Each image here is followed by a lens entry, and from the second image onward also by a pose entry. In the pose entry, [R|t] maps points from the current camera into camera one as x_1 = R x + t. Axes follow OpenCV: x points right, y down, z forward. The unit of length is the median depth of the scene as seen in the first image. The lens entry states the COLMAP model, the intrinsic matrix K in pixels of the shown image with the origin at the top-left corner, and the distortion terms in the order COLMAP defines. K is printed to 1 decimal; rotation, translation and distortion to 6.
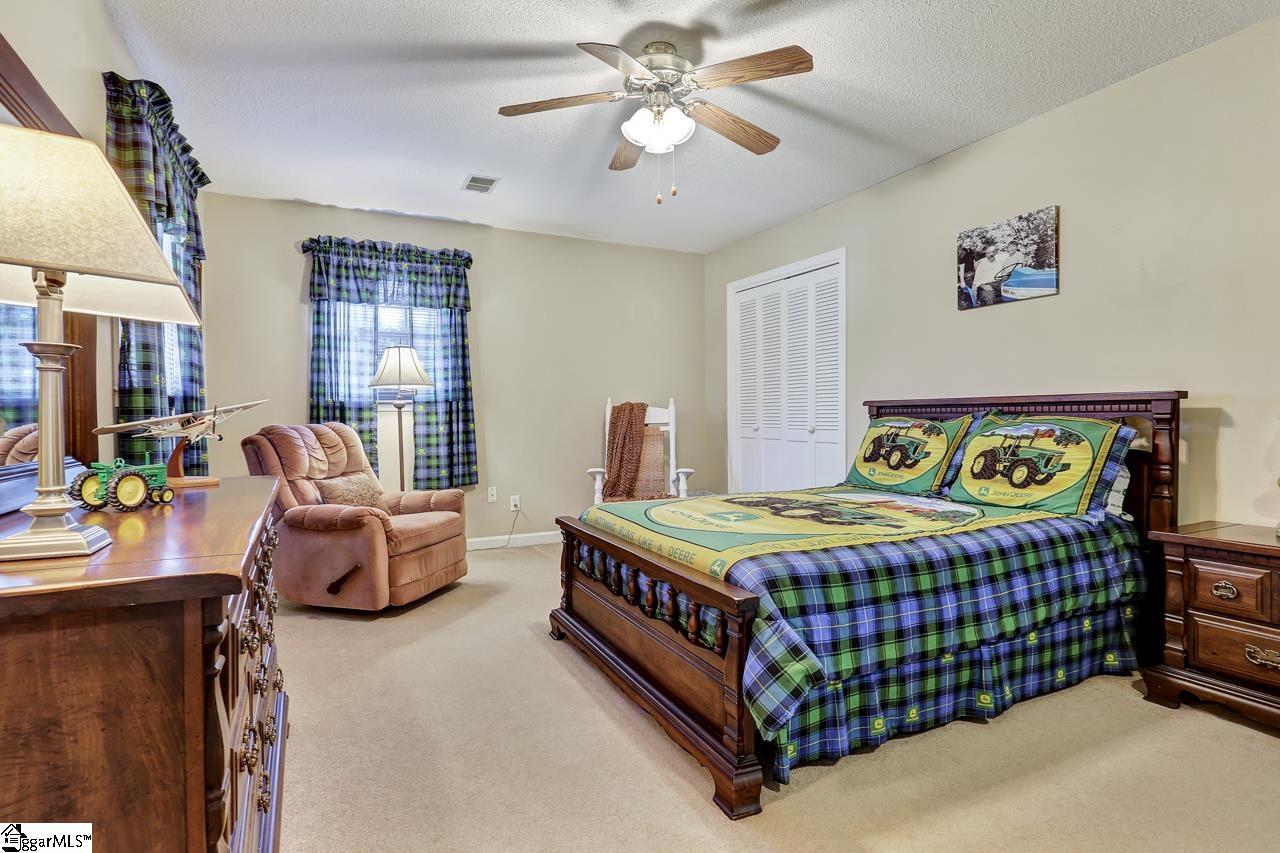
lens RADIAL K [[626.6, 0, 636.2], [0, 626.6, 418.0], [0, 0, 1]] dist [0.000581, 0.000080]
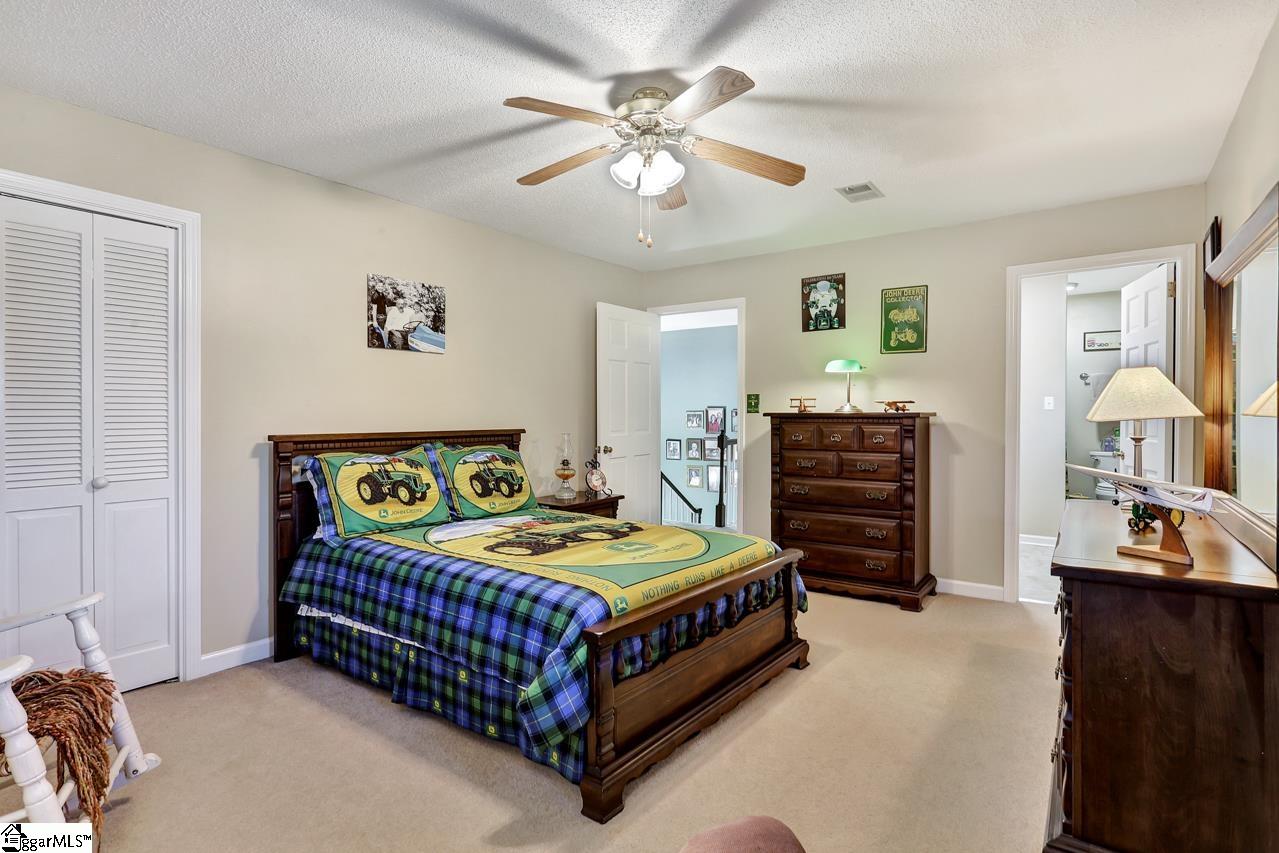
lens RADIAL K [[626.1, 0, 635.7], [0, 626.1, 418.0], [0, 0, 1]] dist [0.000581, 0.000080]
pose [[-0.443856, -0.001081, 0.896097, -0.644132], [0.004103, 0.999986, 0.003238, -0.058815], [-0.896089, 0.005114, -0.443846, 1.120935]]
